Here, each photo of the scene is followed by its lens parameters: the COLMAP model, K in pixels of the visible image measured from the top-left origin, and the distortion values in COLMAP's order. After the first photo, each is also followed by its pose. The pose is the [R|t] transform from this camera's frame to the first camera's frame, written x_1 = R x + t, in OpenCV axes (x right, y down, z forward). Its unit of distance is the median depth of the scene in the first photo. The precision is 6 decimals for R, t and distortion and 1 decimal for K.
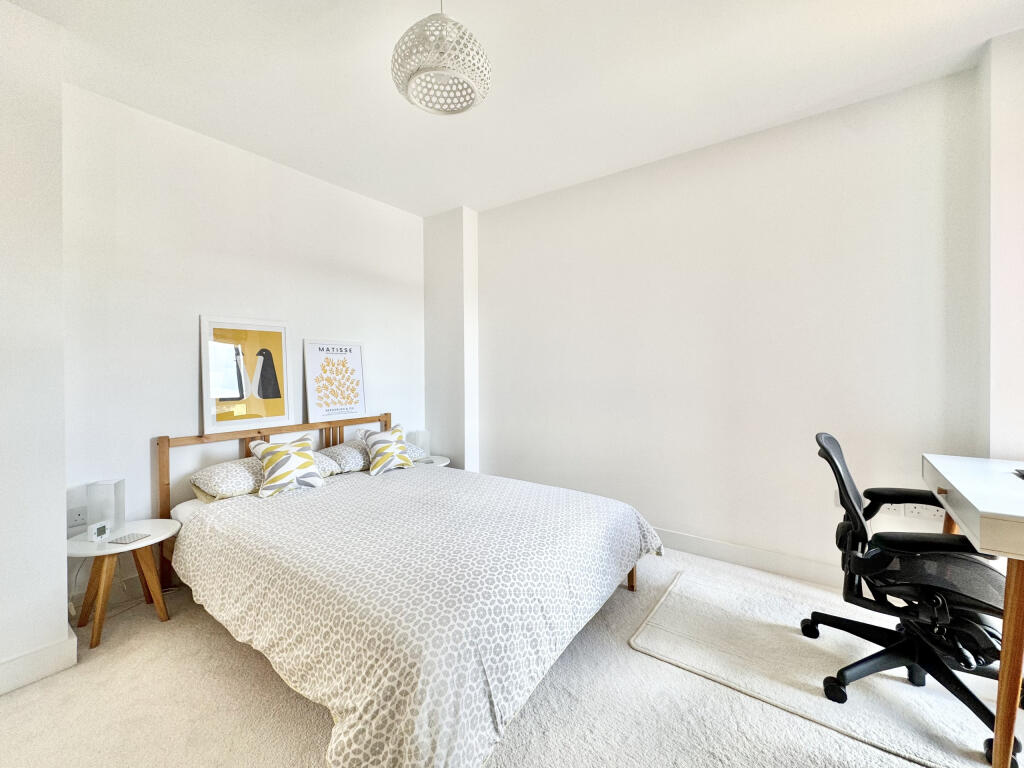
lens RADIAL K [[428.3, 0, 519.3], [0, 428.3, 380.9], [0, 0, 1]] dist [-0.000298, -0.000071]
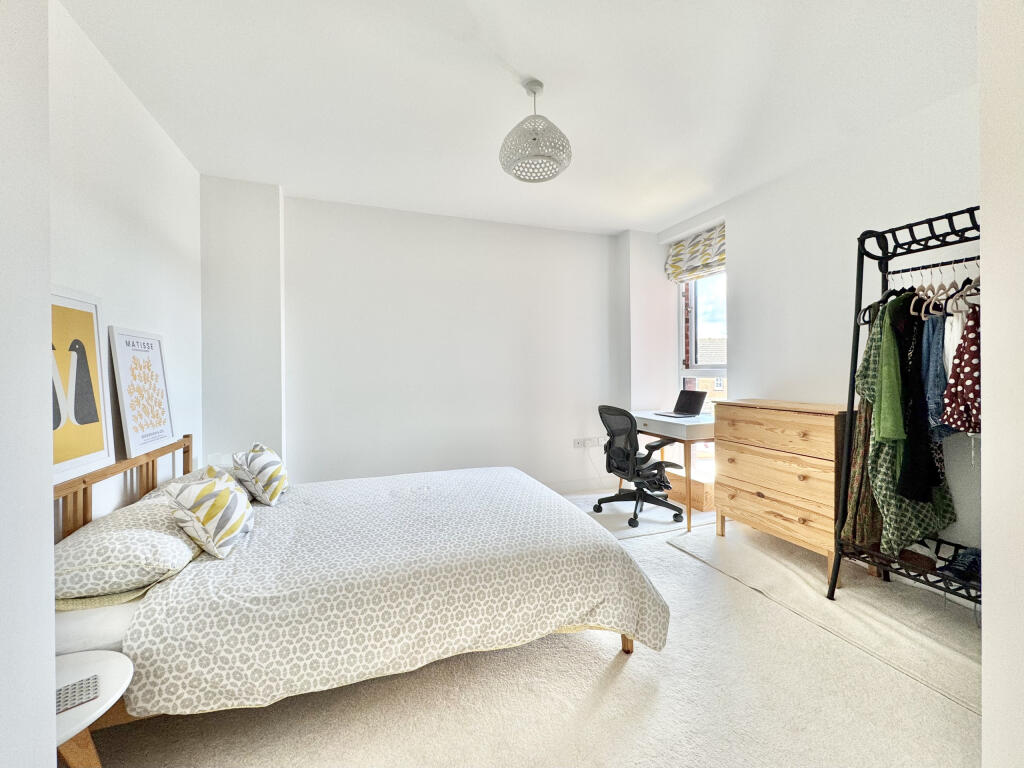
lens RADIAL K [[410.9, 0, 514.9], [0, 410.9, 380.0], [0, 0, 1]] dist [-0.000005, -0.000107]
pose [[0.551611, -0.010744, 0.834032, -0.713606], [0.022956, 0.999734, -0.002304, -0.003828], [-0.833785, 0.020417, 0.551711, 0.183897]]
